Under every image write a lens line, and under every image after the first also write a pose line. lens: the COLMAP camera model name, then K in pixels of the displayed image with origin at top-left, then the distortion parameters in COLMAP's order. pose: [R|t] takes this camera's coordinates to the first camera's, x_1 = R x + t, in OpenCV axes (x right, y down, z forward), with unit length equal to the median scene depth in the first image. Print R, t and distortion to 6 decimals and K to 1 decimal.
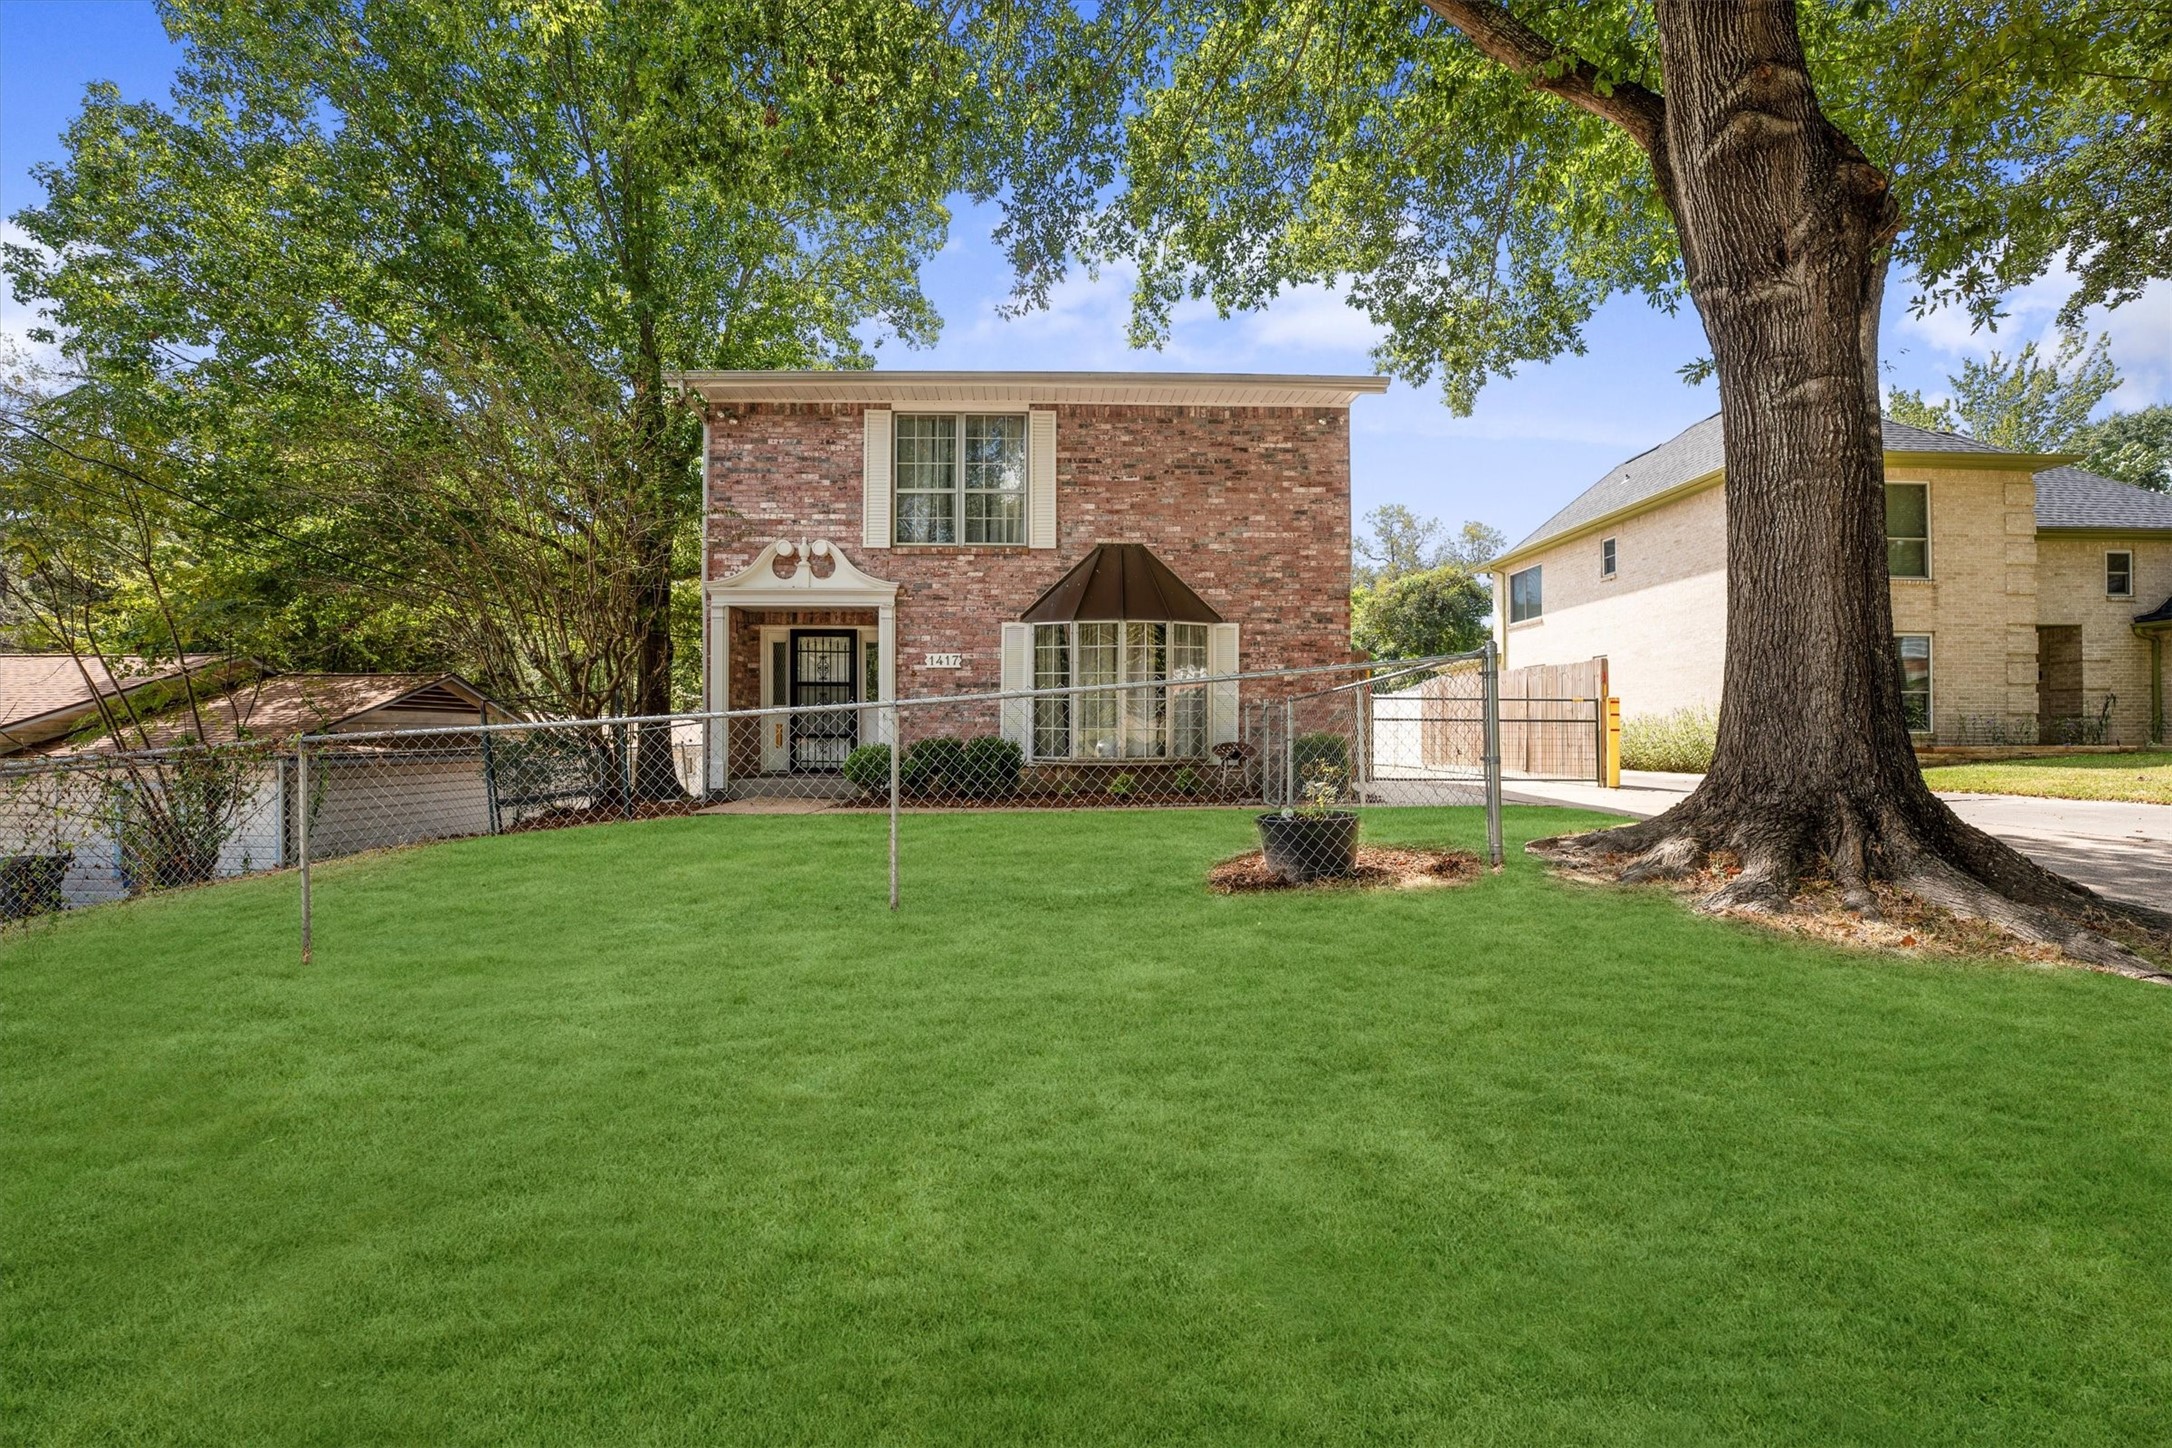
lens RADIAL K [[877.8, 0, 1066.9], [0, 877.8, 692.1], [0, 0, 1]] dist [-0.017688, 0.003129]
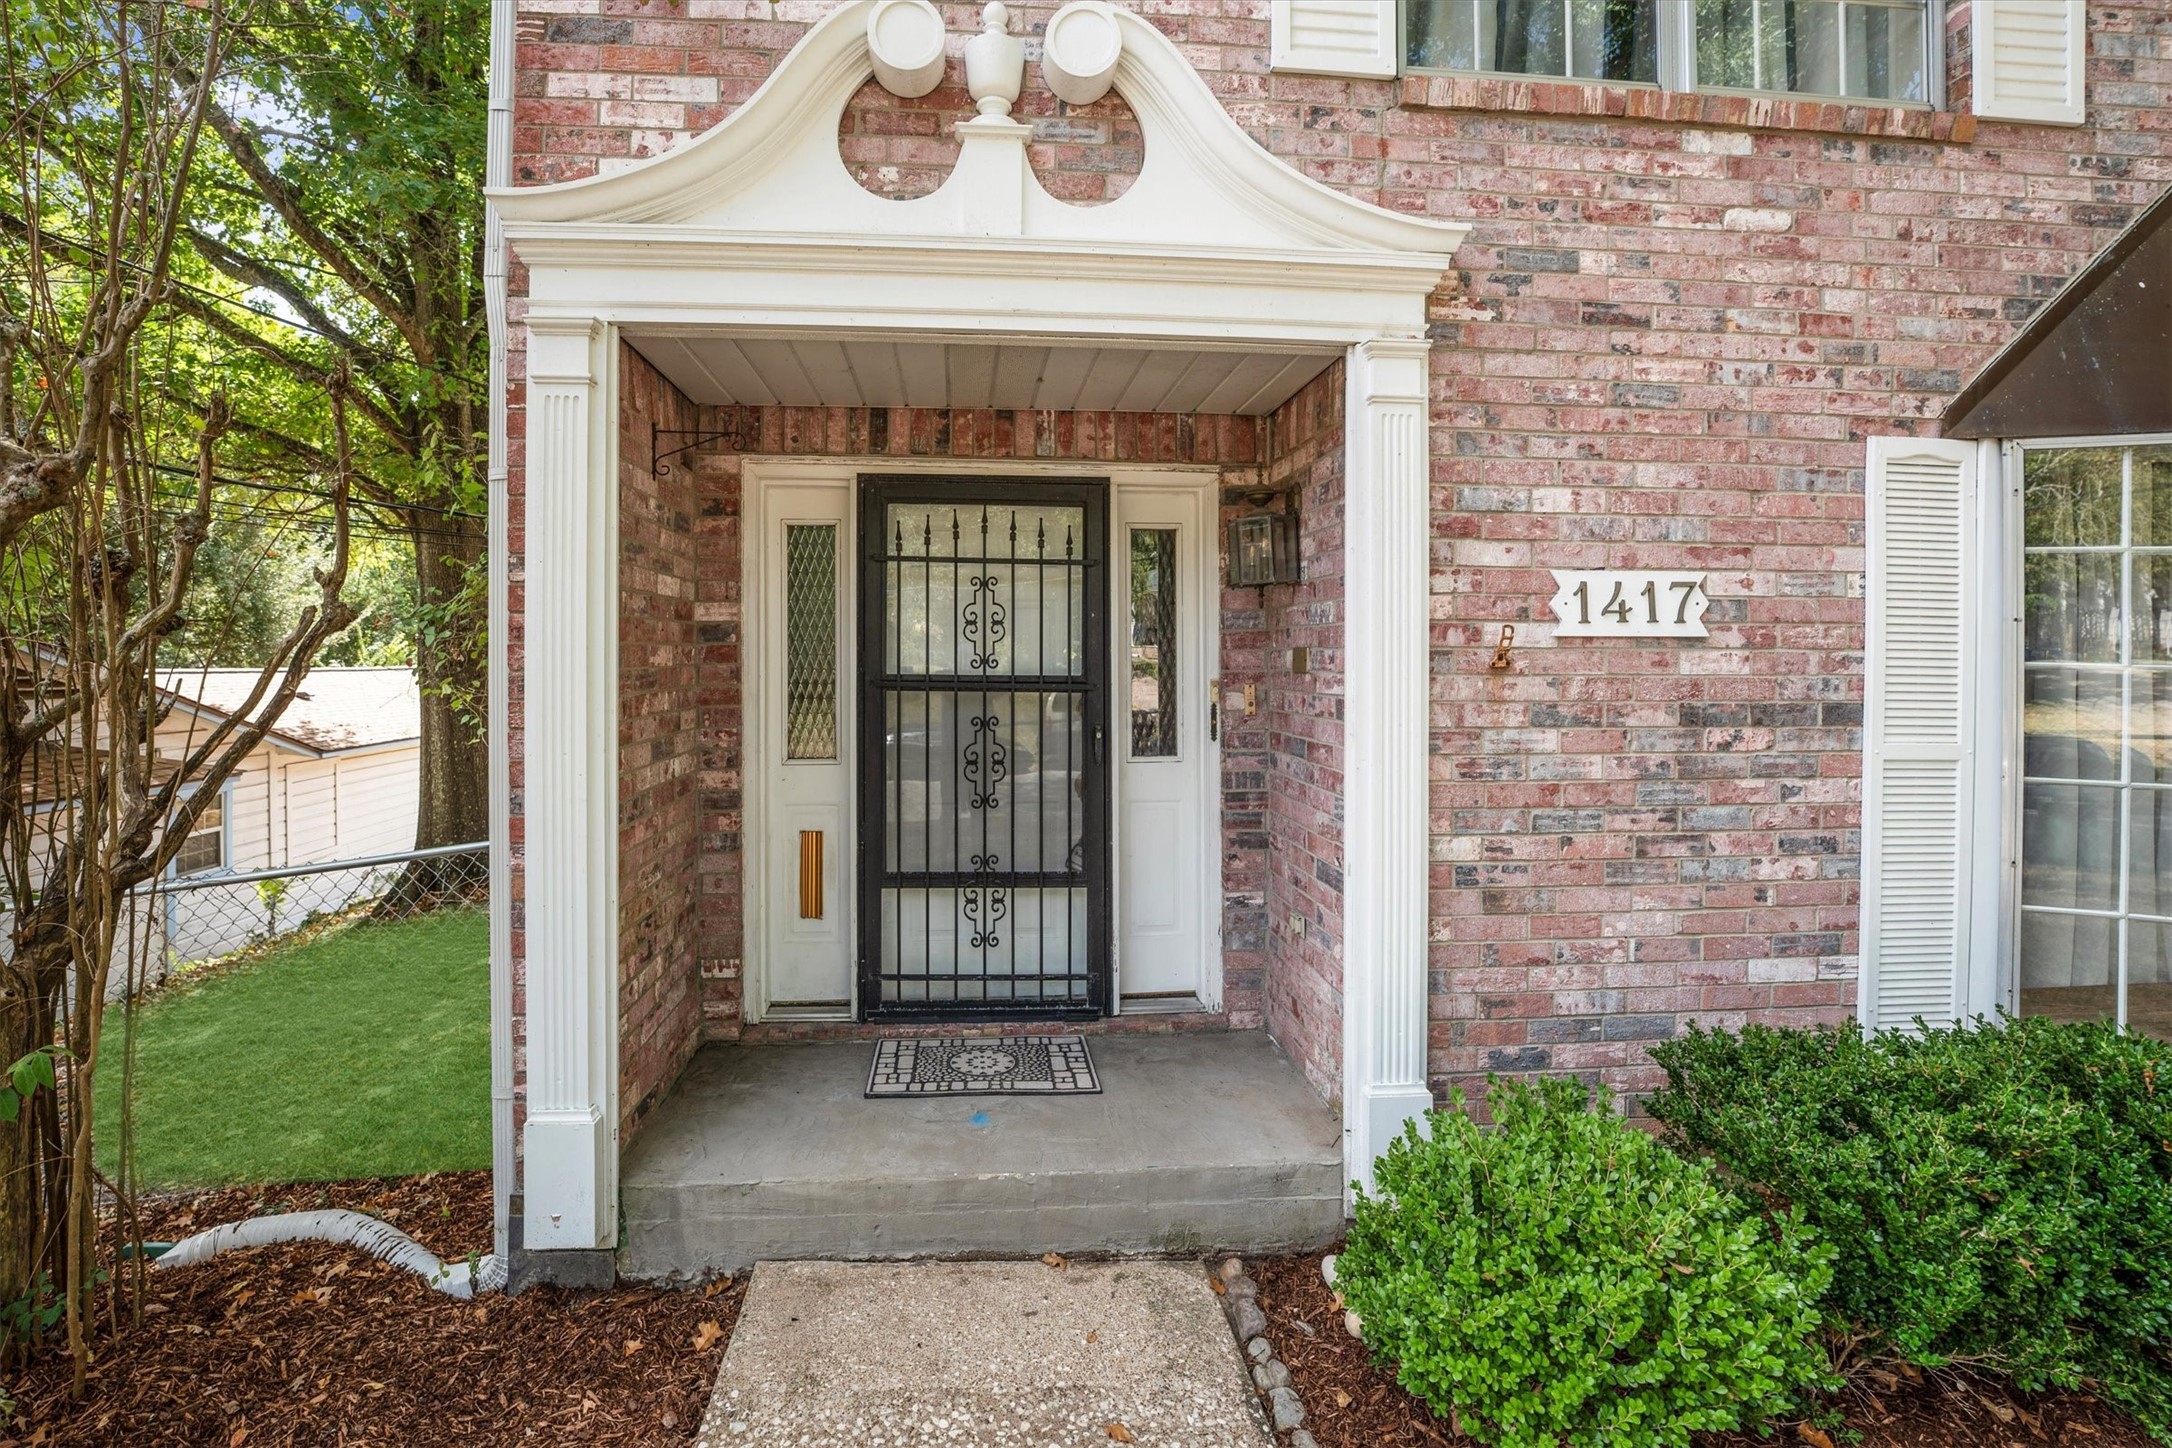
lens RADIAL K [[998.2, 0, 1080.2], [0, 998.2, 635.7], [0, 0, 1]] dist [-0.030104, 0.000094]
pose [[0.997928, 0.005086, 0.064137, -0.292555], [-0.005909, 0.999903, 0.012652, -0.030121], [-0.064067, -0.013005, 0.997861, 0.760665]]
